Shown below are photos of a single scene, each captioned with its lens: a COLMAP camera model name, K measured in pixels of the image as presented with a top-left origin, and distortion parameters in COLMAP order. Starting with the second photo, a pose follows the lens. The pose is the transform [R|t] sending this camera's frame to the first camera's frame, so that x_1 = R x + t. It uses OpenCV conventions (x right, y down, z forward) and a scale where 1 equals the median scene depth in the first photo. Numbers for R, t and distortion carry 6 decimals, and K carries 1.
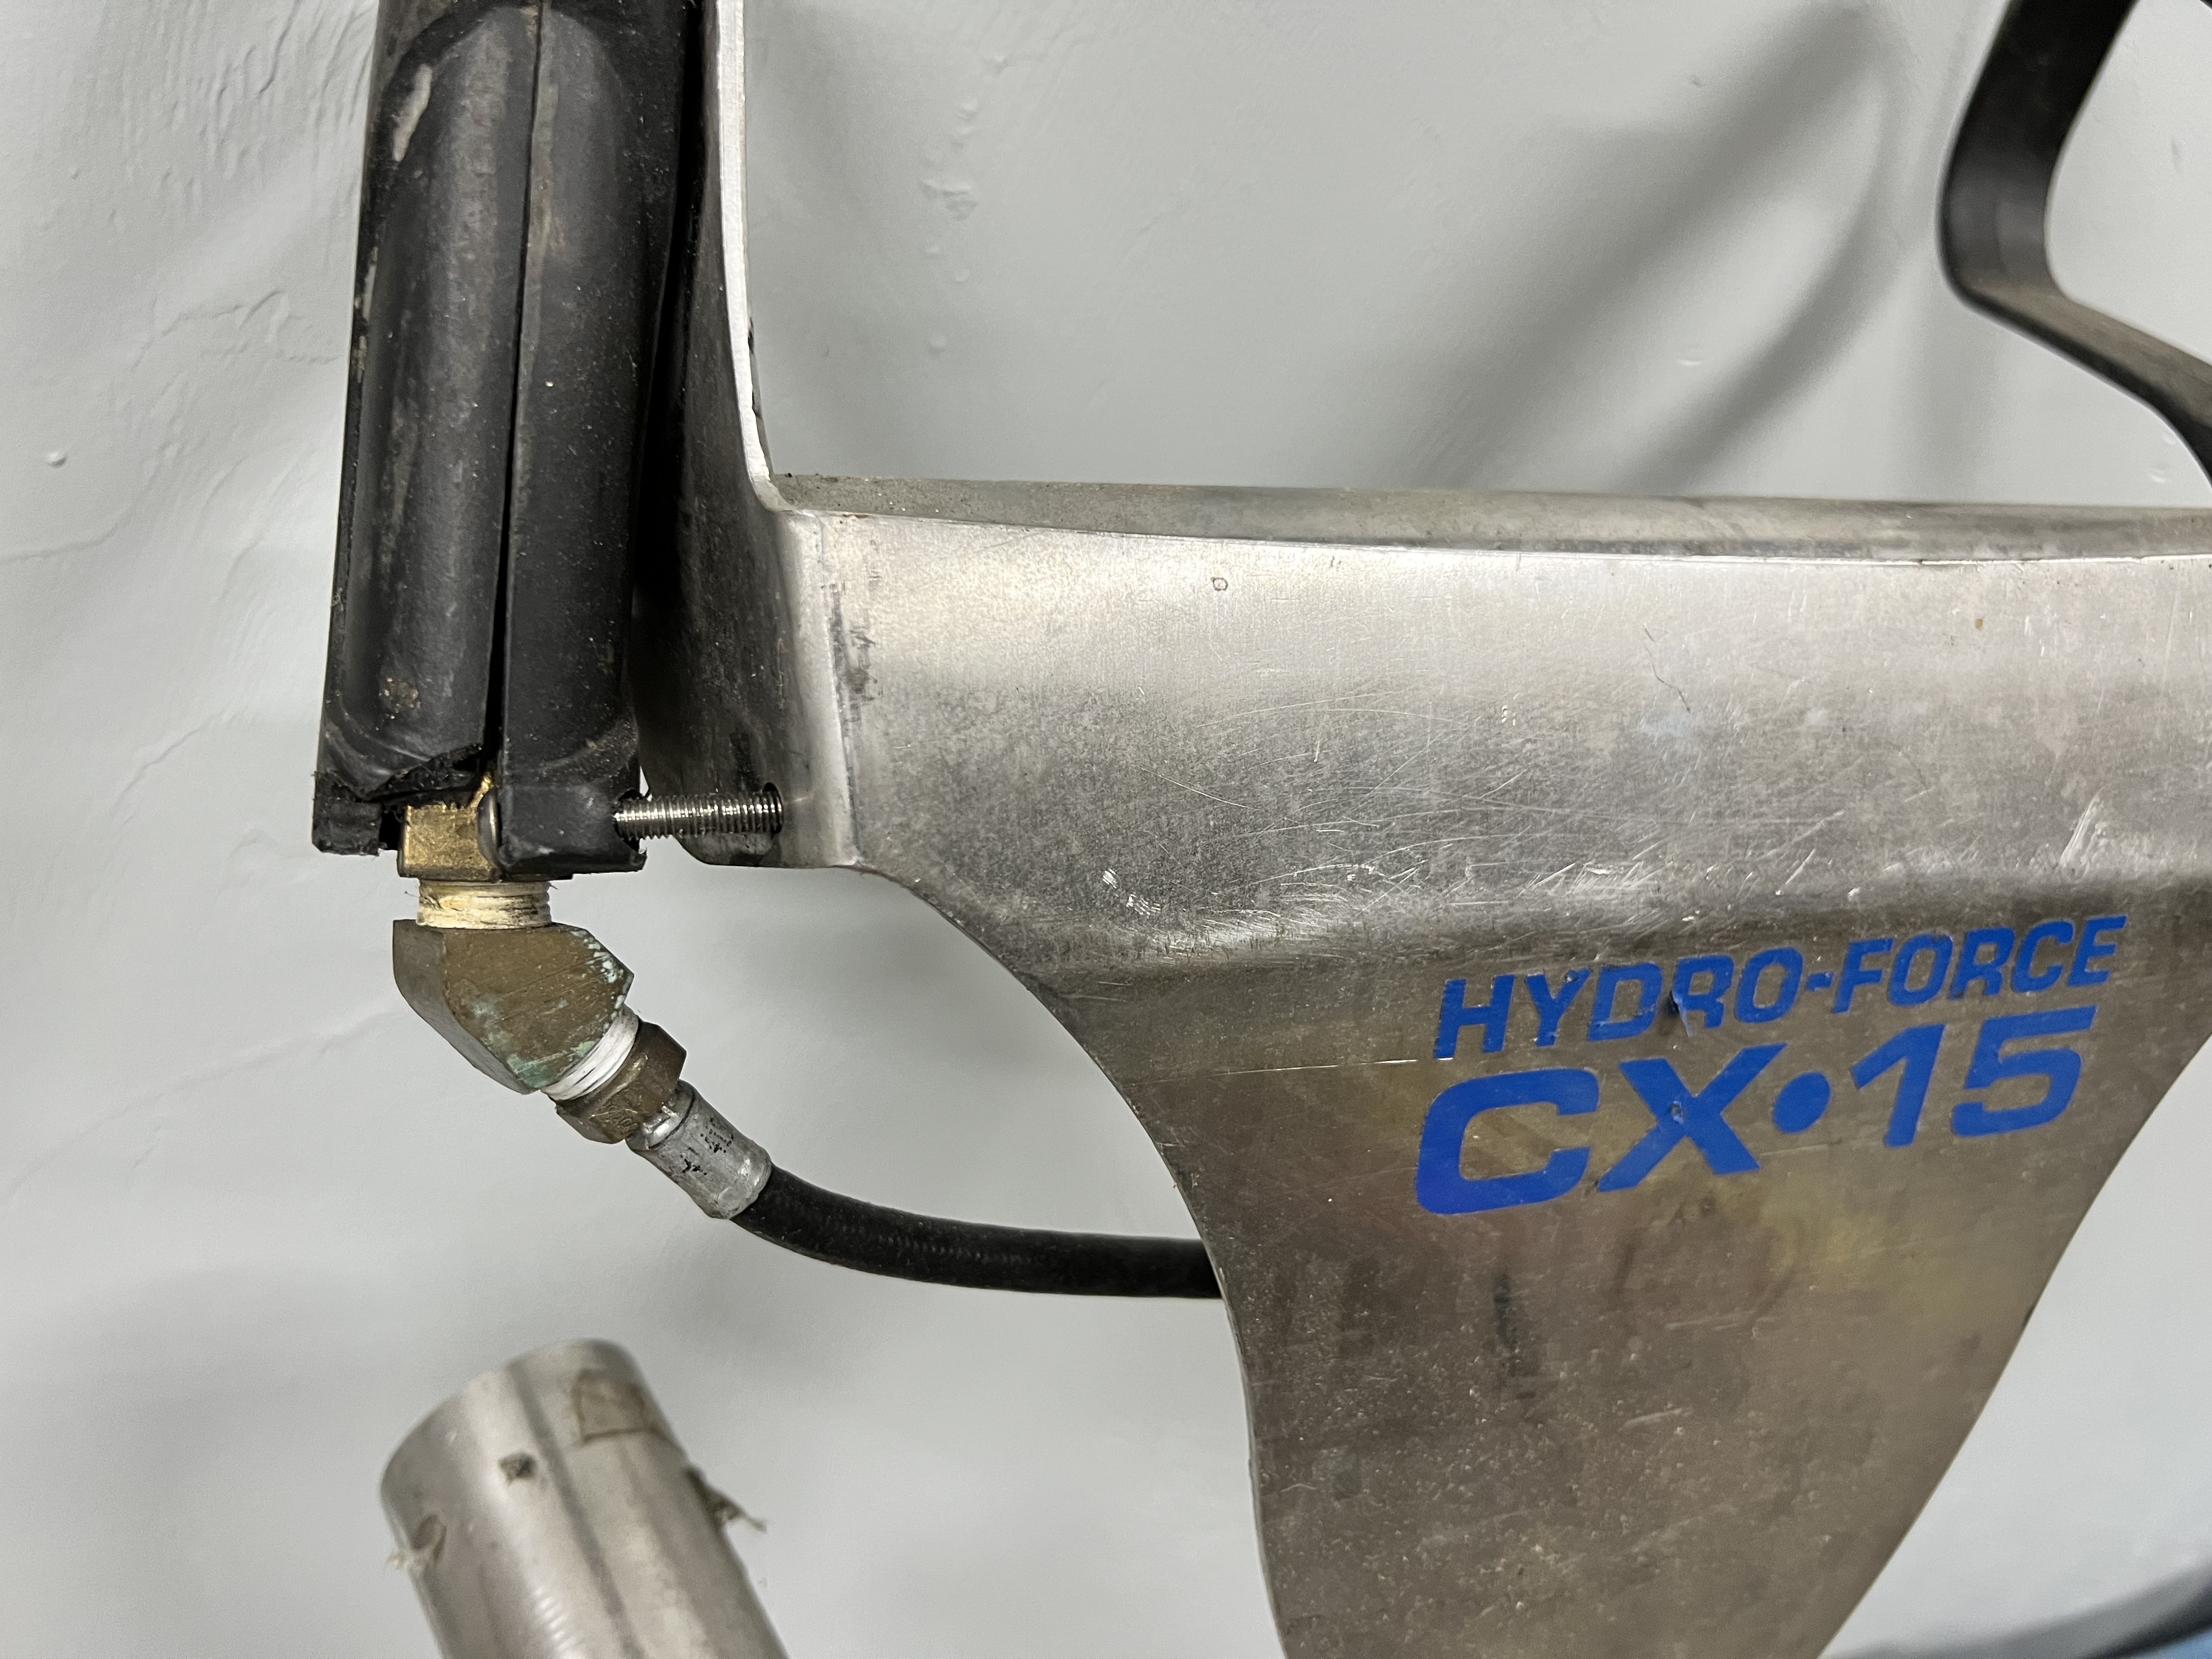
lens RADIAL K [[1730.2, 0, 1108.4], [0, 1730.2, 788.0], [0, 0, 1]] dist [0.038424, -0.067902]
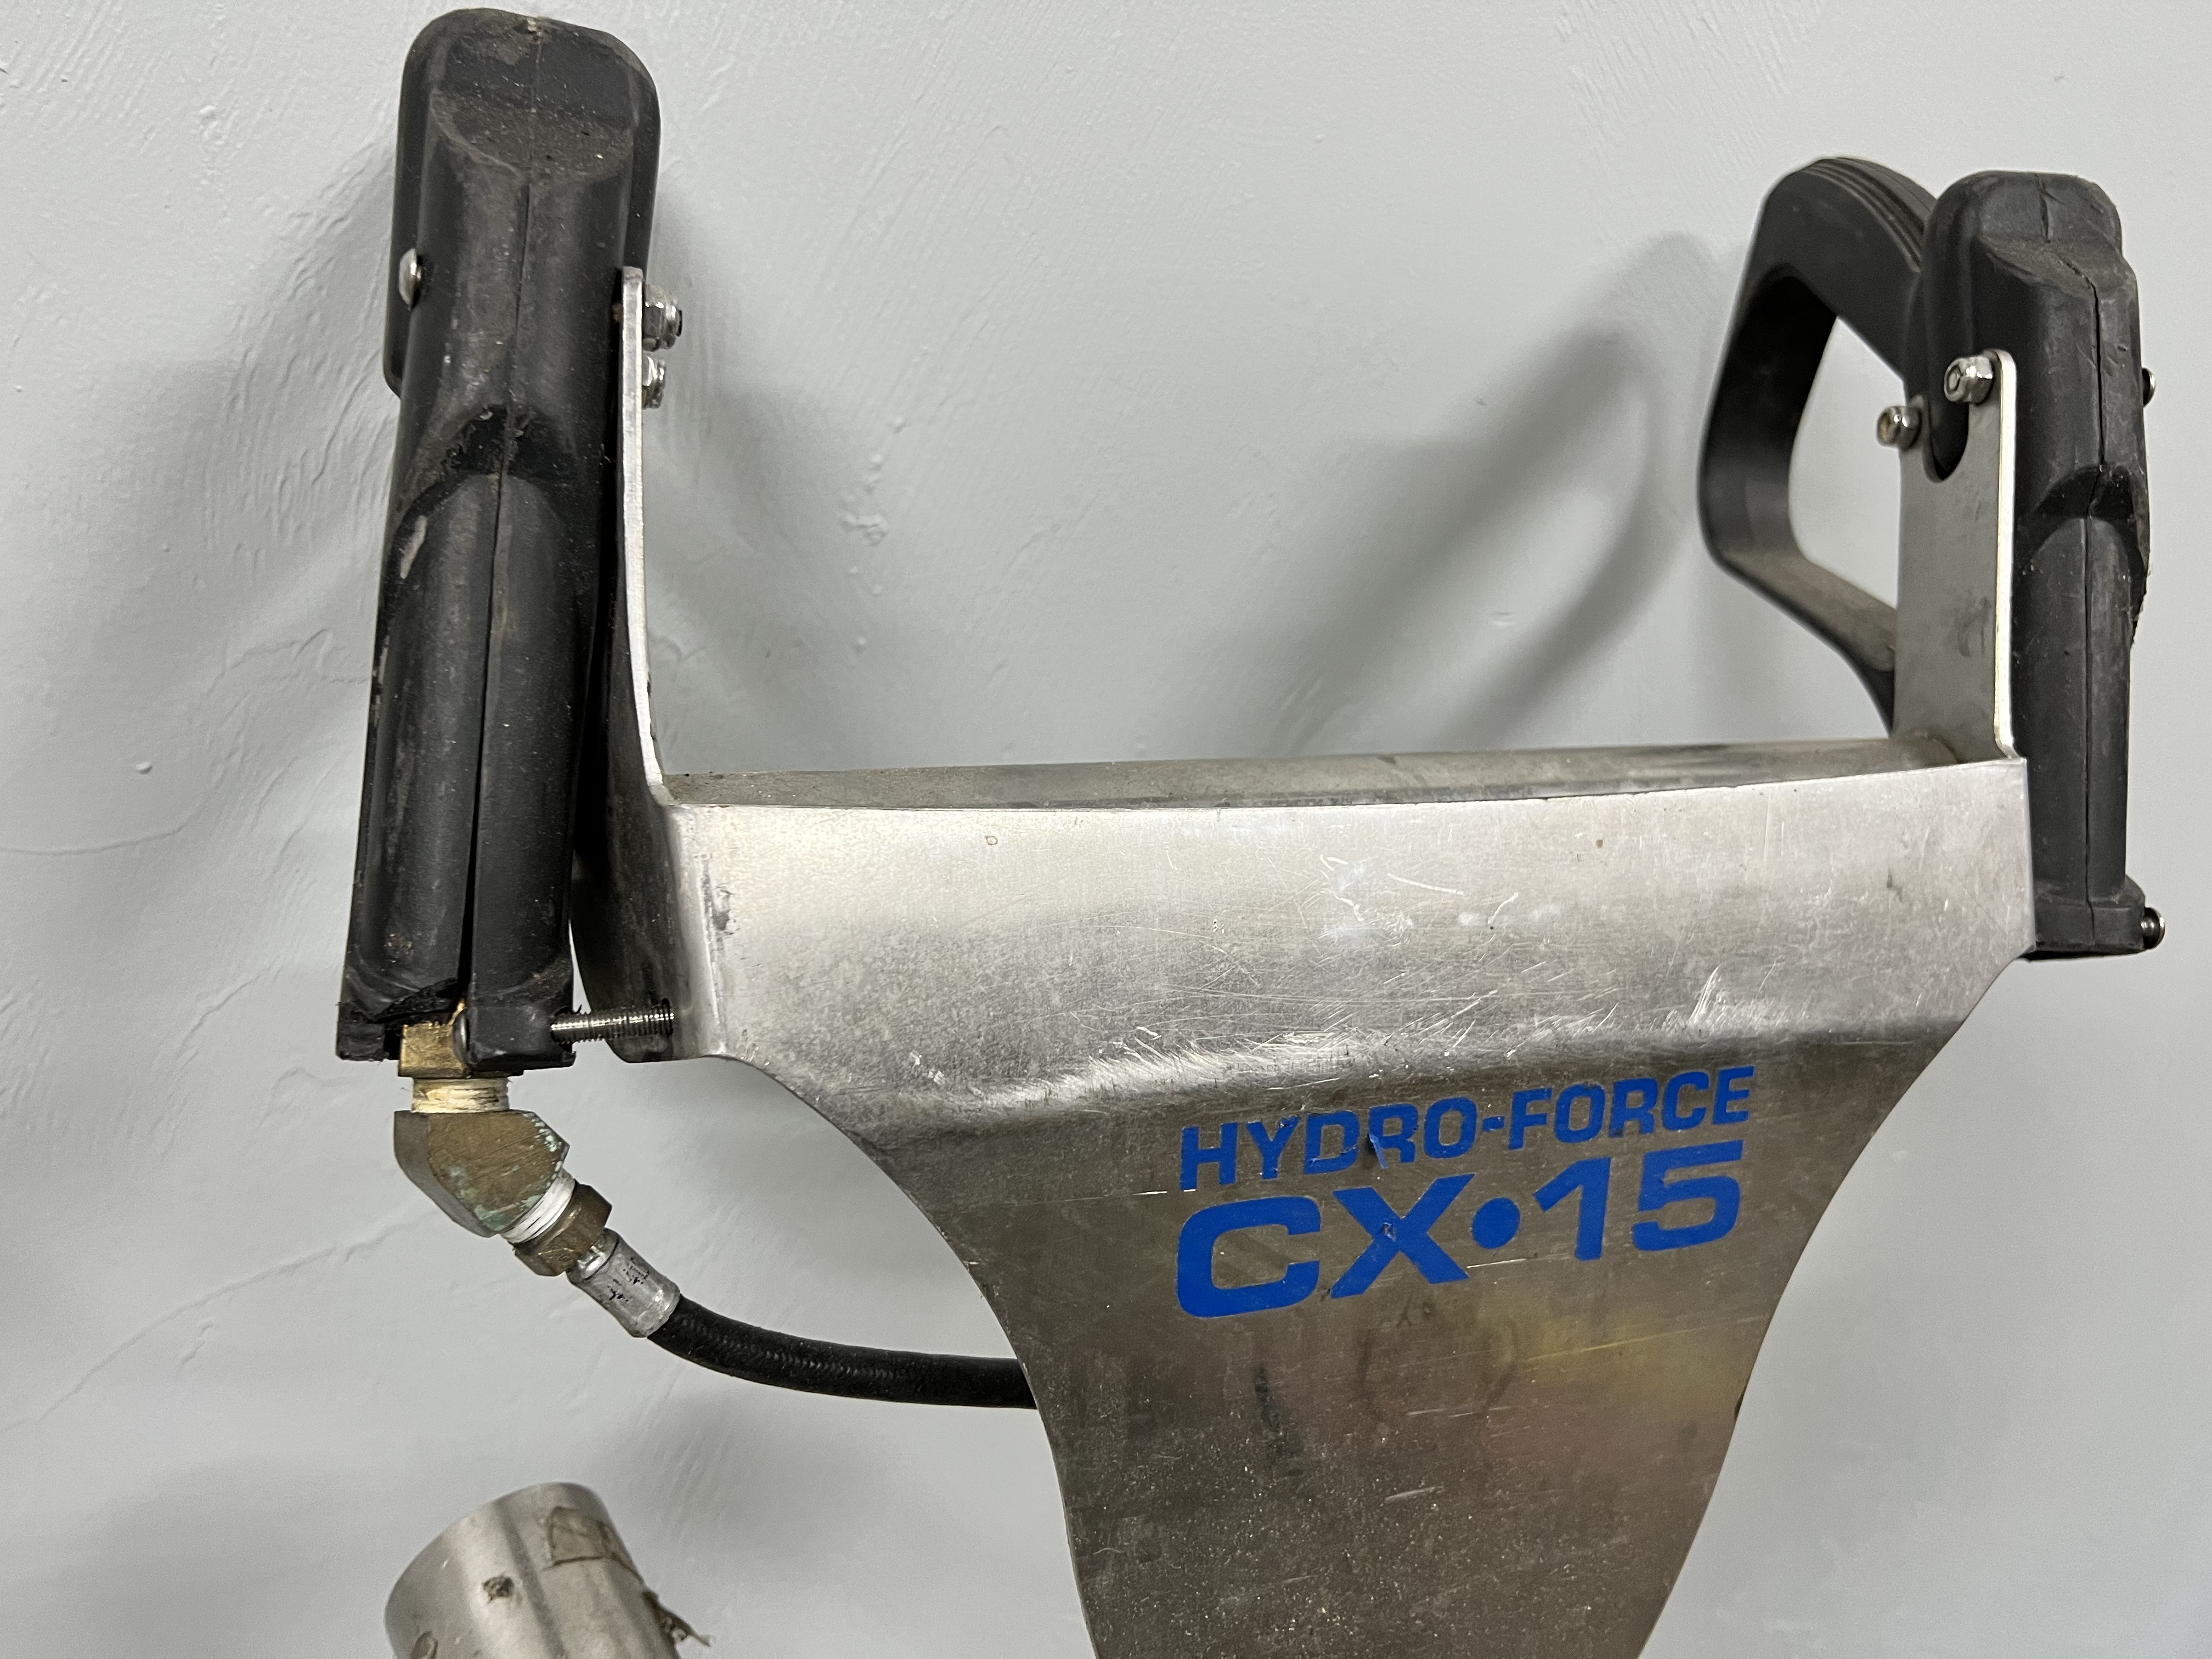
lens RADIAL K [[1730.2, 0, 1108.4], [0, 1730.2, 788.0], [0, 0, 1]] dist [0.038424, -0.067902]
pose [[0.998894, -0.042898, -0.019229, 0.165506], [0.039950, 0.990210, -0.133750, 0.026144], [0.024778, 0.132834, 0.990829, -0.332248]]
